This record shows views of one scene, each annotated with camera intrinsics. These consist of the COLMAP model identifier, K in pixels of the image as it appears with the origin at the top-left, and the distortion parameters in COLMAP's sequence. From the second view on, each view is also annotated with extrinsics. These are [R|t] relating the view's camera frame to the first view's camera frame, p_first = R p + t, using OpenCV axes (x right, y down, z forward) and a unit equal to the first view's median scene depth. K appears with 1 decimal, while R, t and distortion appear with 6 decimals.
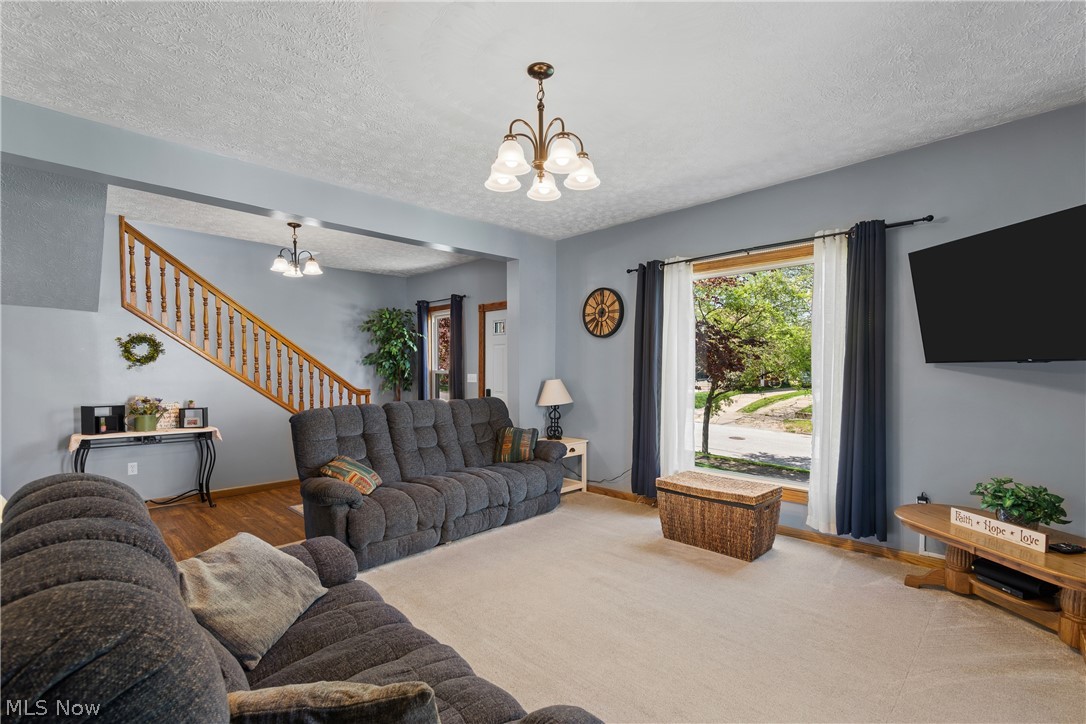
lens RADIAL K [[488.1, 0, 558.7], [0, 488.1, 383.8], [0, 0, 1]] dist [0.001062, -0.000433]
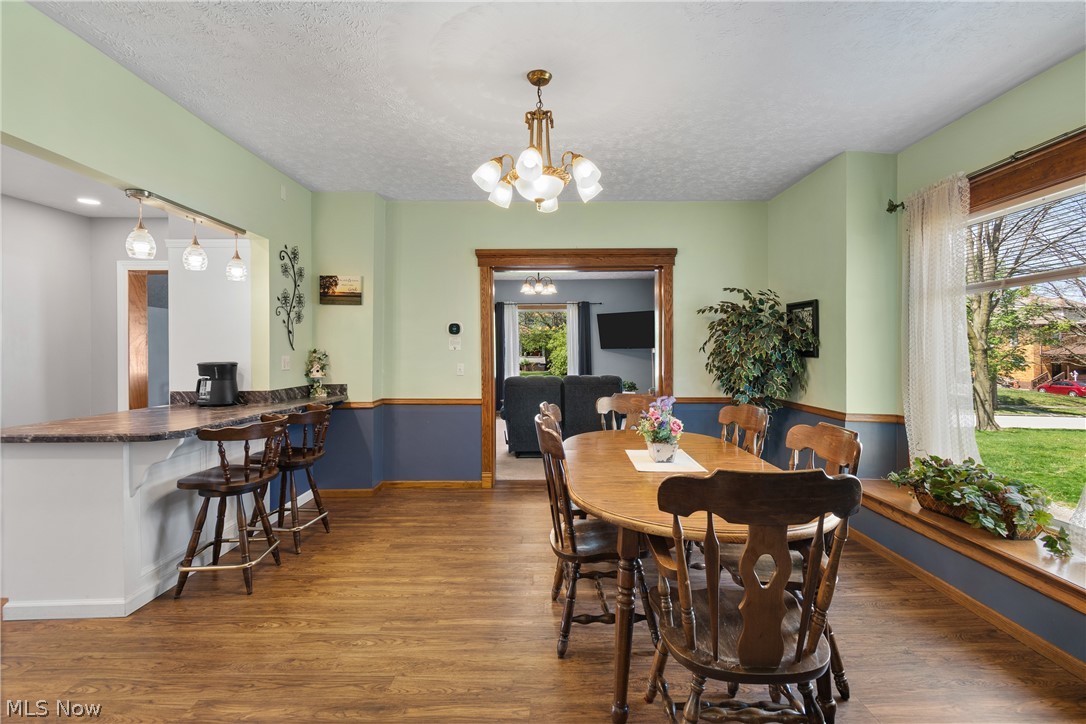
lens RADIAL K [[471.6, 0, 554.1], [0, 471.6, 352.3], [0, 0, 1]] dist [0.000490, -0.000063]
pose [[0.711920, -0.006257, 0.702233, -1.125463], [0.027725, 0.999431, -0.019202, 0.021130], [-0.701713, 0.033140, 0.711689, -0.671440]]
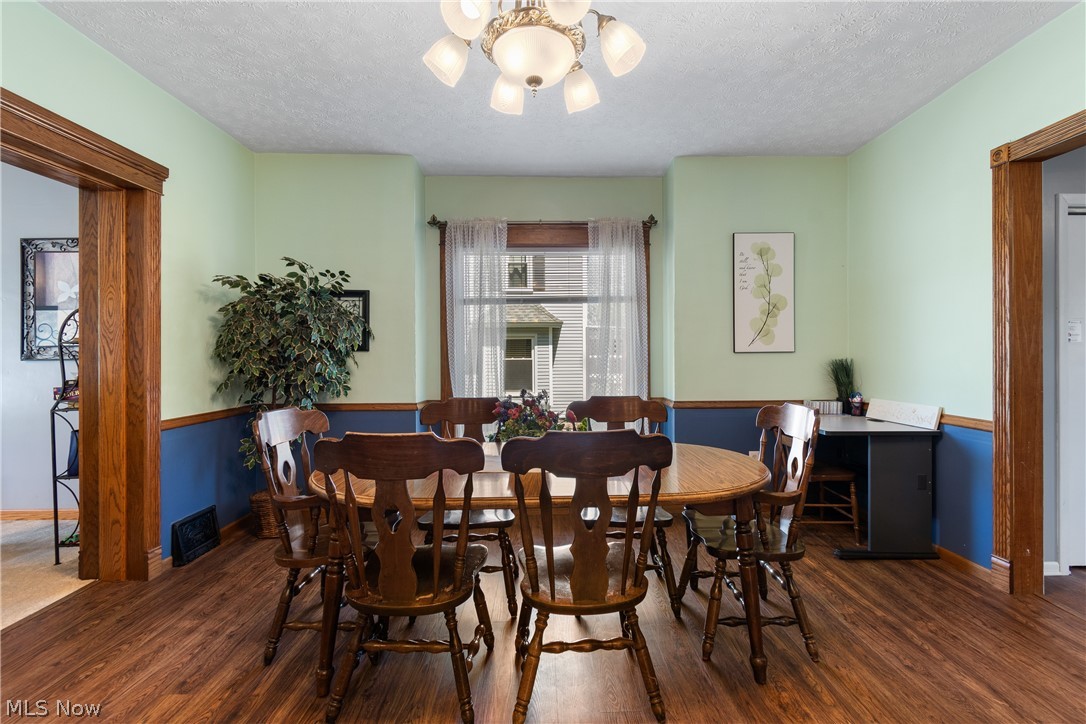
lens RADIAL K [[484.6, 0, 554.9], [0, 484.6, 353.1], [0, 0, 1]] dist [0.002179, -0.000407]
pose [[-0.708680, 0.000799, 0.705529, -1.010665], [0.025501, 0.999375, 0.024482, 0.017994], [-0.705069, 0.035342, -0.708258, -0.041330]]
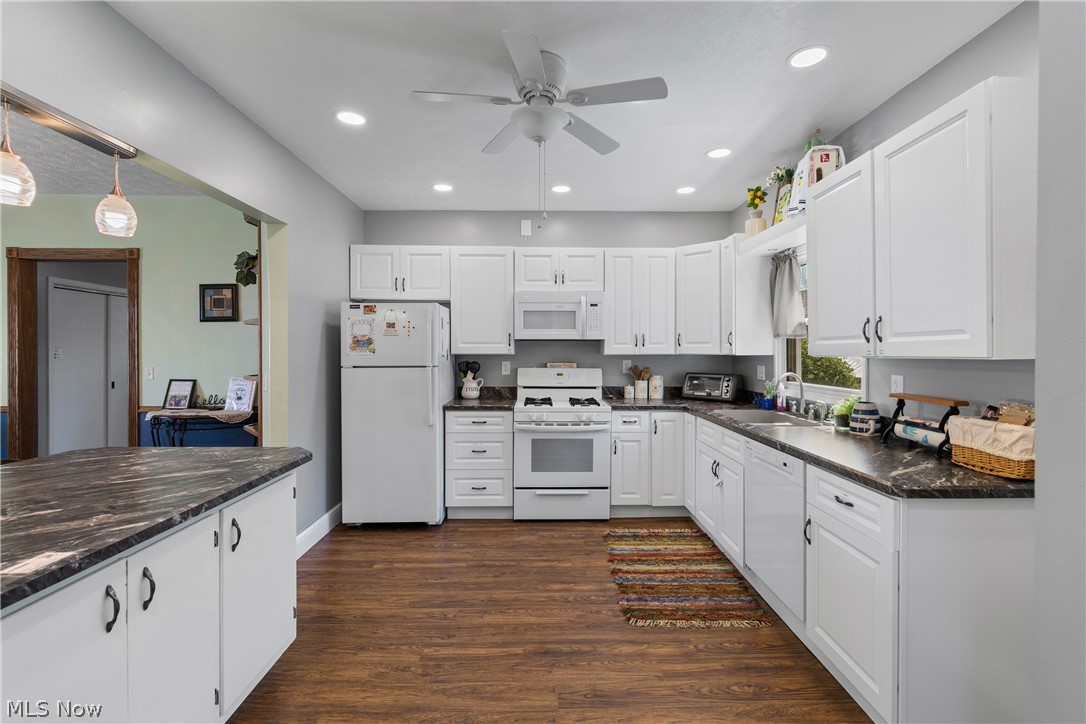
lens RADIAL K [[484.6, 0, 554.9], [0, 484.6, 353.1], [0, 0, 1]] dist [0.002179, -0.000407]
pose [[-0.701717, 0.001168, -0.712455, -1.048914], [-0.023807, 0.999402, 0.025086, -0.031360], [0.712058, 0.034565, -0.701270, 0.645140]]
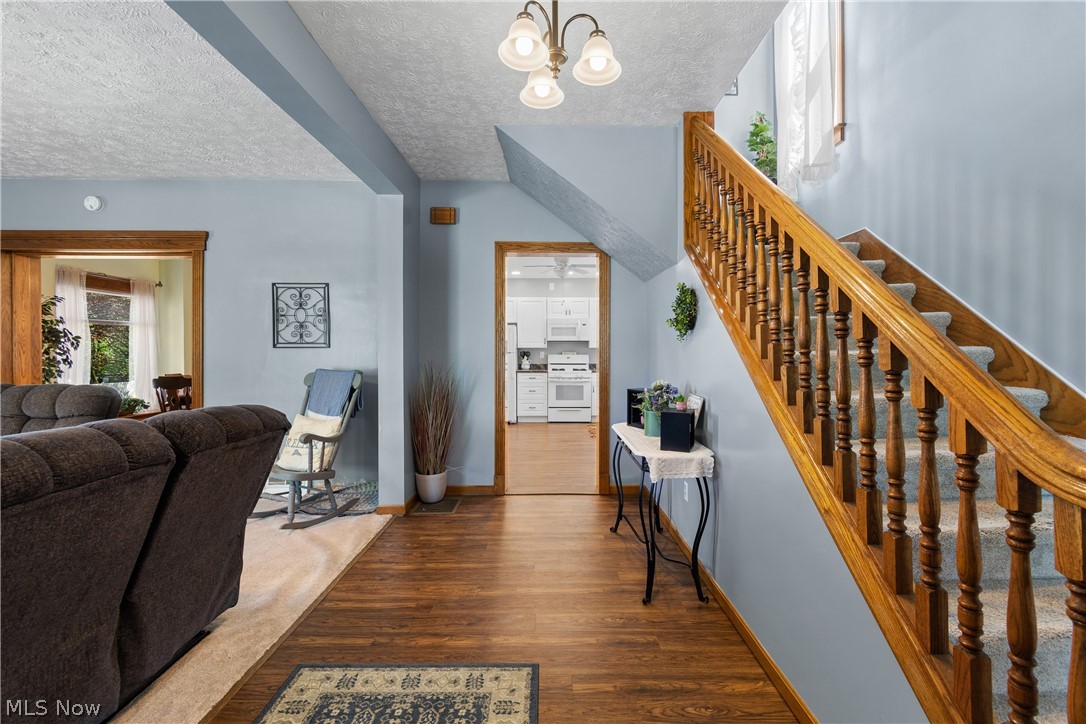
lens RADIAL K [[482.7, 0, 553.6], [0, 482.7, 357.4], [0, 0, 1]] dist [0.001064, 0.000429]
pose [[-0.712667, 0.006312, -0.701474, -0.294206], [-0.020584, 0.999341, 0.029905, -0.023848], [0.701200, 0.035751, -0.712067, 1.360466]]
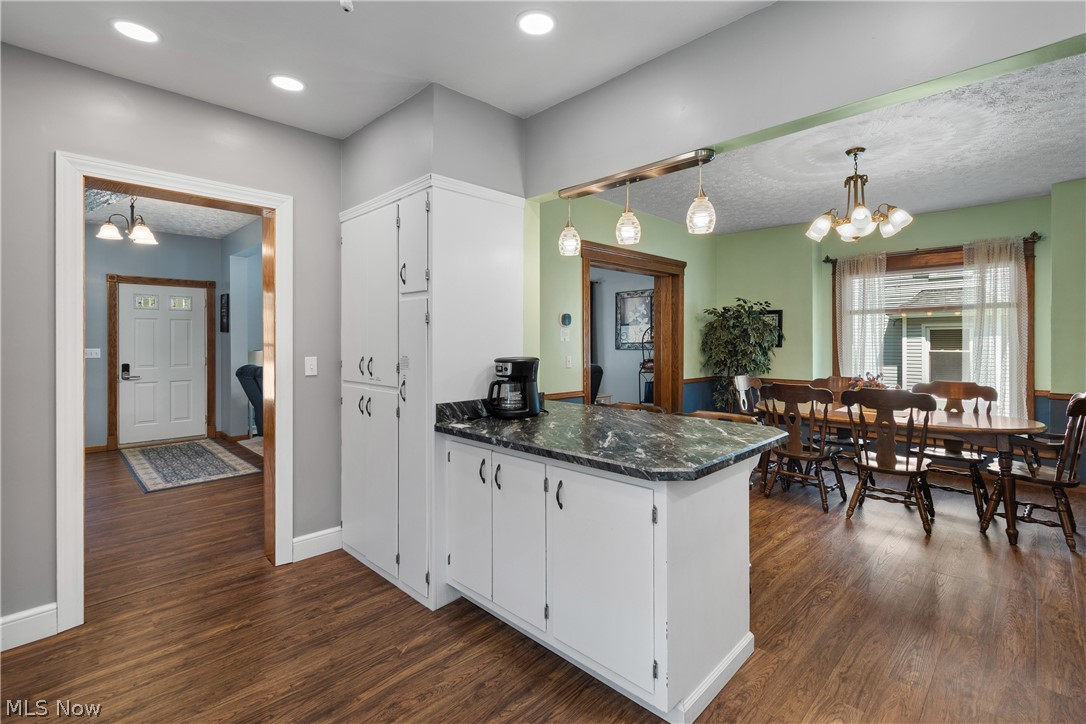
lens RADIAL K [[487.1, 0, 554.8], [0, 487.1, 341.1], [0, 0, 1]] dist [-0.001661, 0.000037]
pose [[0.010823, -0.001506, 0.999940, -1.560940], [0.031810, 0.999493, 0.001161, -0.011401], [-0.999435, 0.031795, 0.010865, 0.211697]]
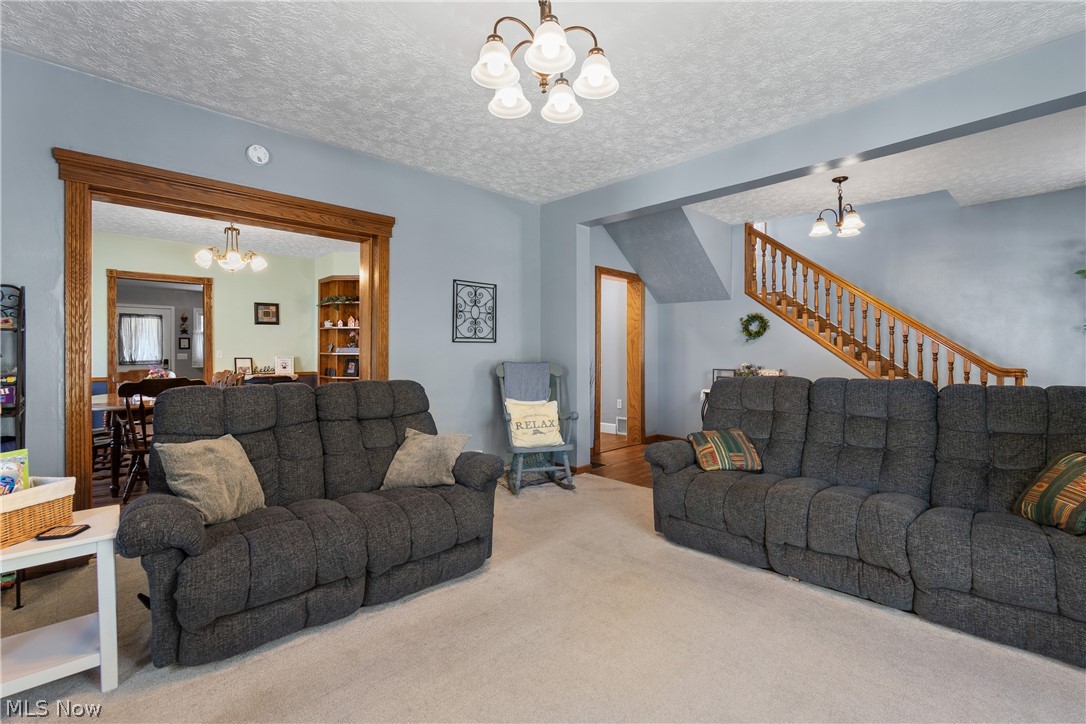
lens RADIAL K [[484.6, 0, 554.9], [0, 484.6, 353.1], [0, 0, 1]] dist [0.002179, -0.000407]
pose [[-0.034454, 0.002701, -0.999403, 0.397207], [-0.030714, 0.999521, 0.003761, 0.008701], [0.998934, 0.030825, -0.034354, 0.550265]]
